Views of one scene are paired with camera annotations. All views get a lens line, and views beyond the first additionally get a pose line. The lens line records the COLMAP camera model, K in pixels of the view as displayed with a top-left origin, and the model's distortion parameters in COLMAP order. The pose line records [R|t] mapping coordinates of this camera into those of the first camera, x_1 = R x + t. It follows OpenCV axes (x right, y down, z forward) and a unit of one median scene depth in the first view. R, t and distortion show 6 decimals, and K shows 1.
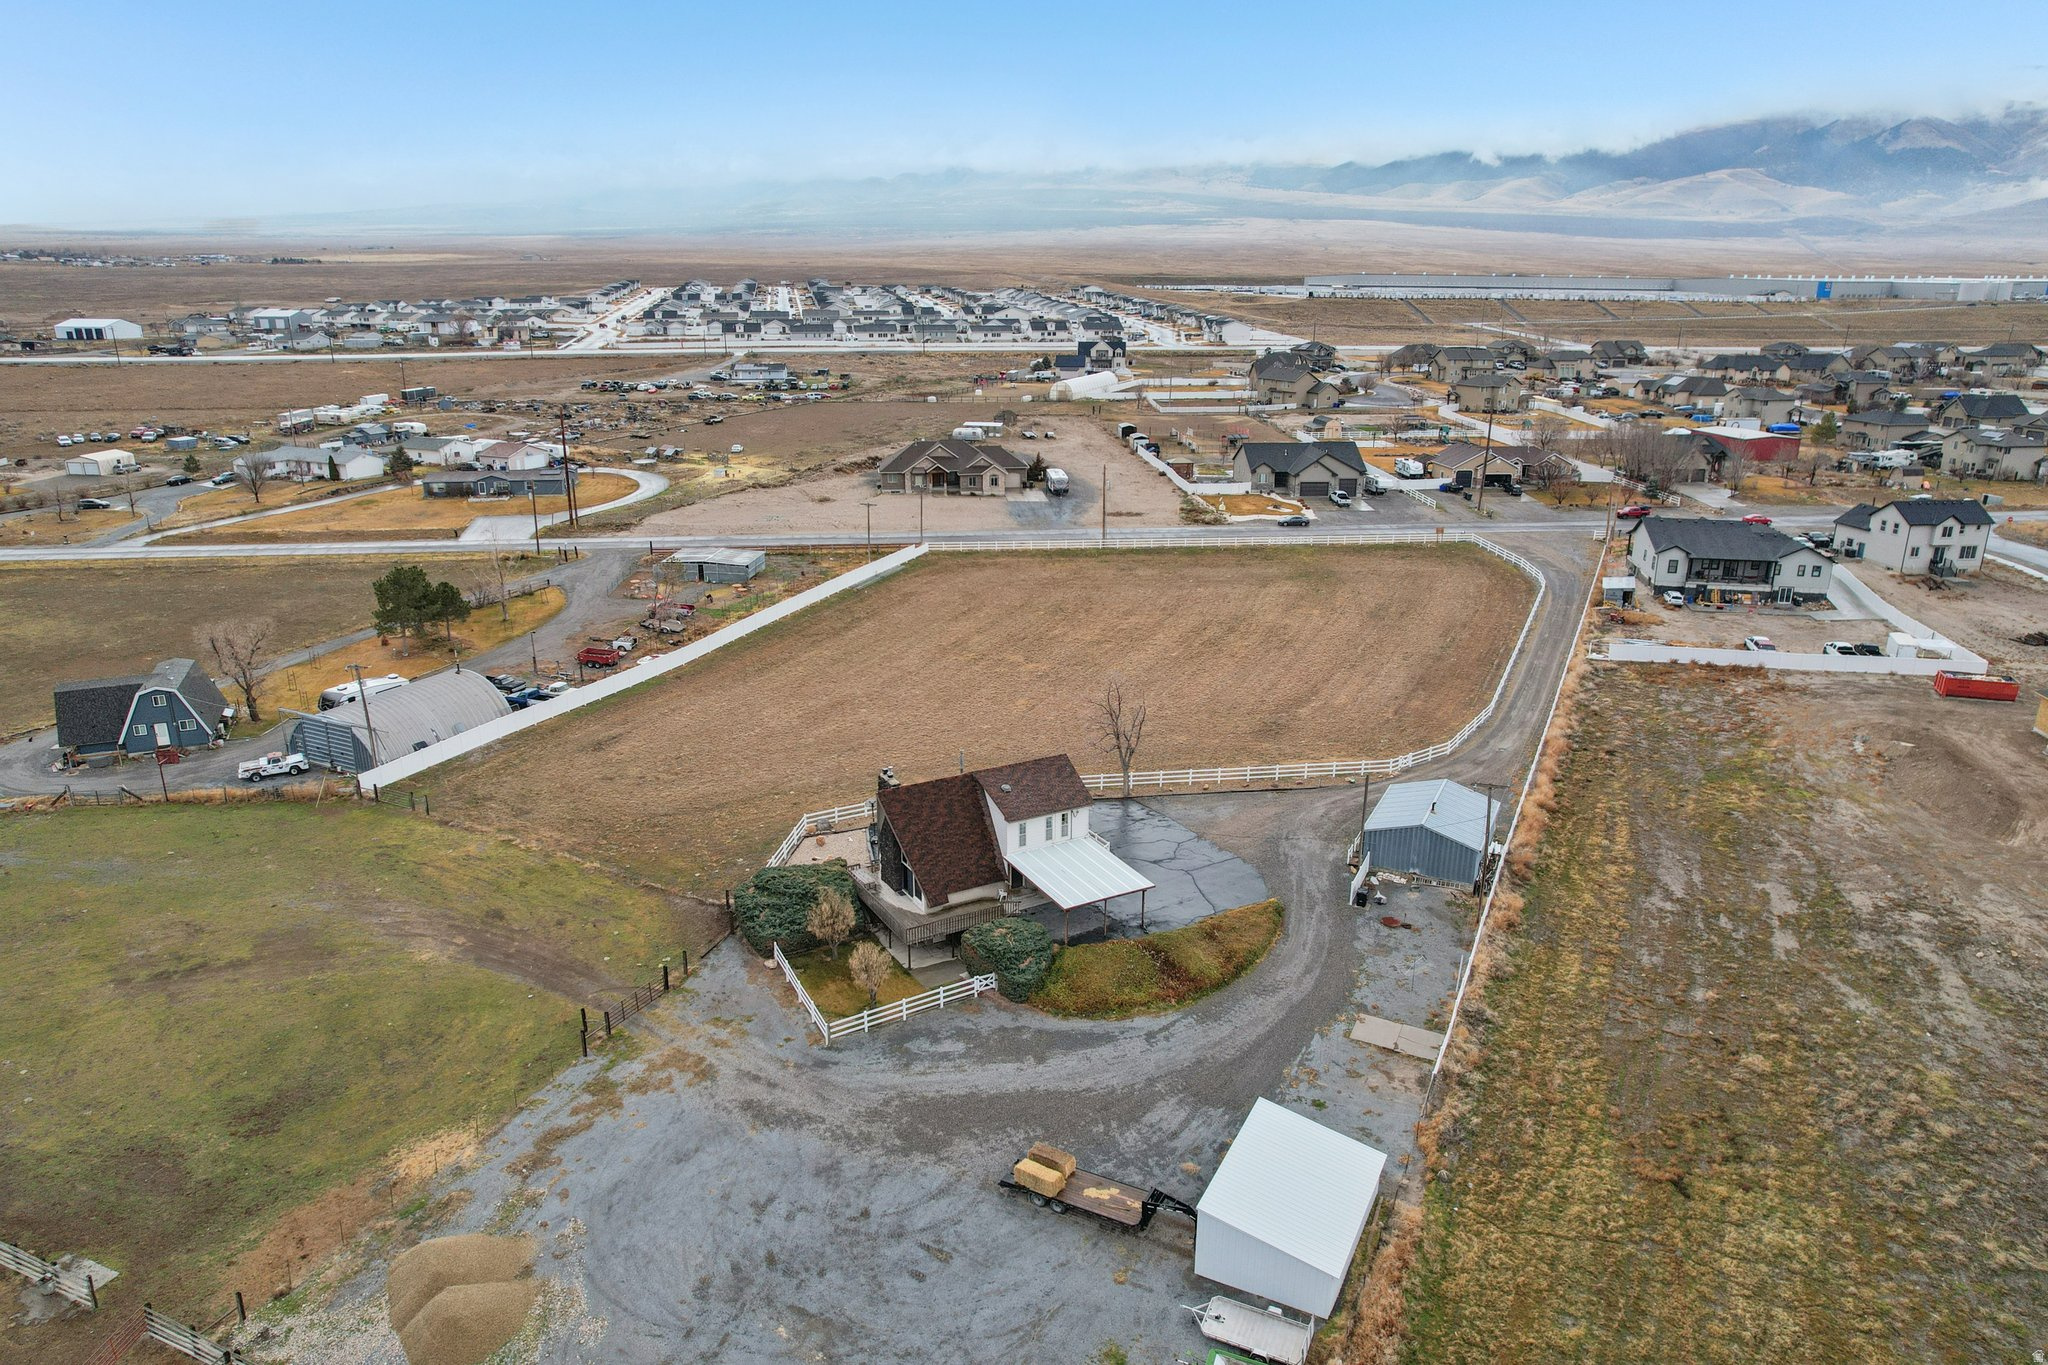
lens RADIAL K [[1354.6, 0, 1018.8], [0, 1354.6, 677.3], [0, 0, 1]] dist [-0.085738, 0.089412]
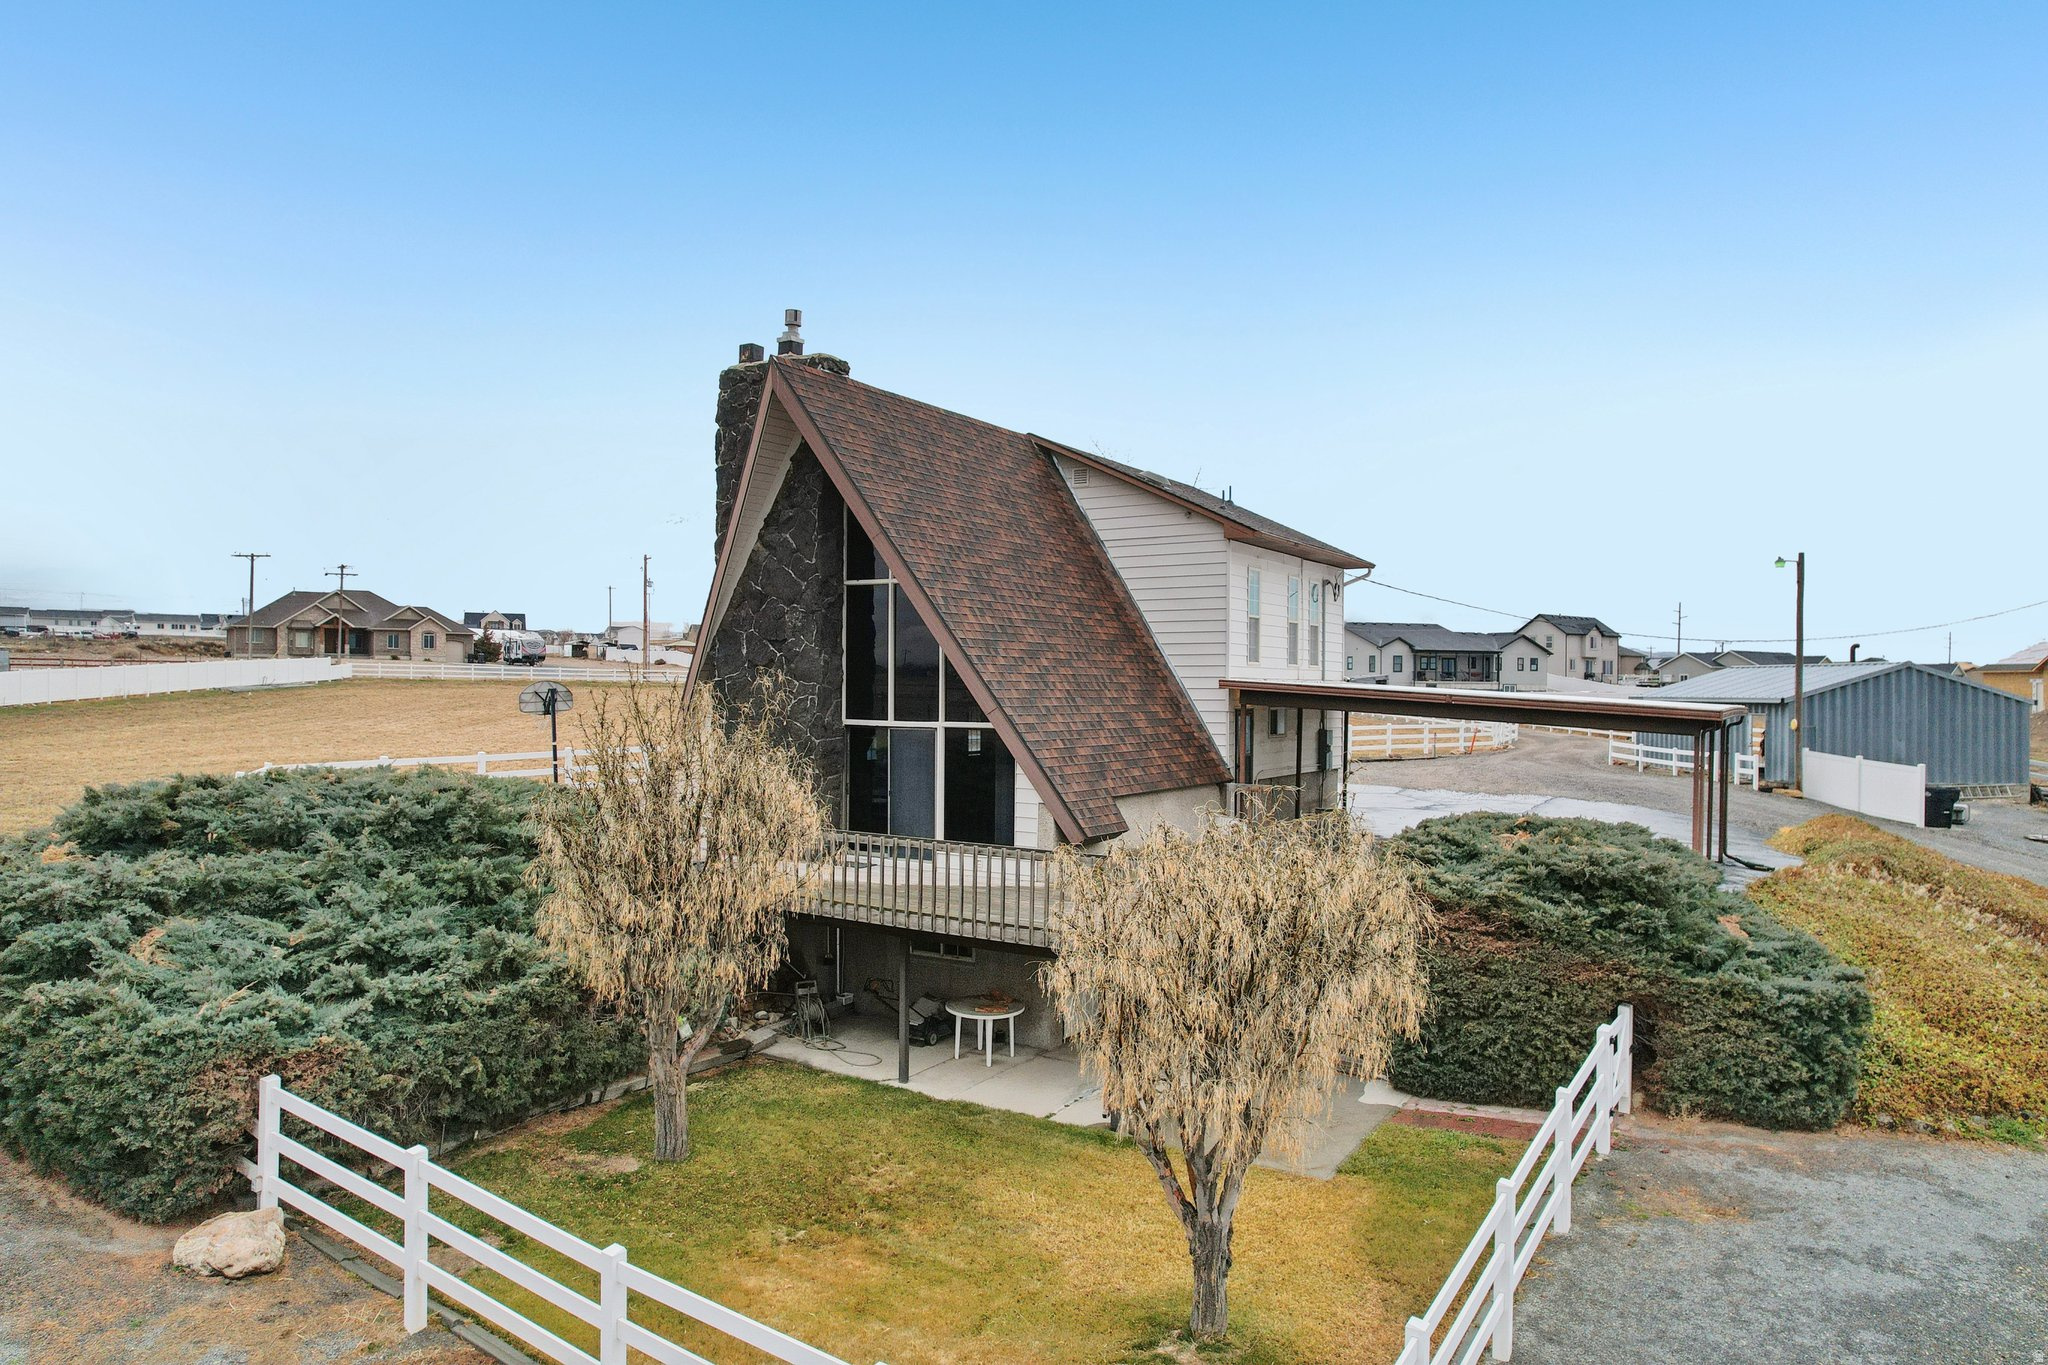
lens RADIAL K [[1313.9, 0, 1024.0], [0, 1313.9, 682.5], [0, 0, 1]] dist [-0.078310, 0.065252]
pose [[0.874120, 0.014671, 0.485488, -0.095924], [0.130914, 0.955436, -0.264583, 0.109456], [-0.467734, 0.294834, 0.833245, 0.450223]]
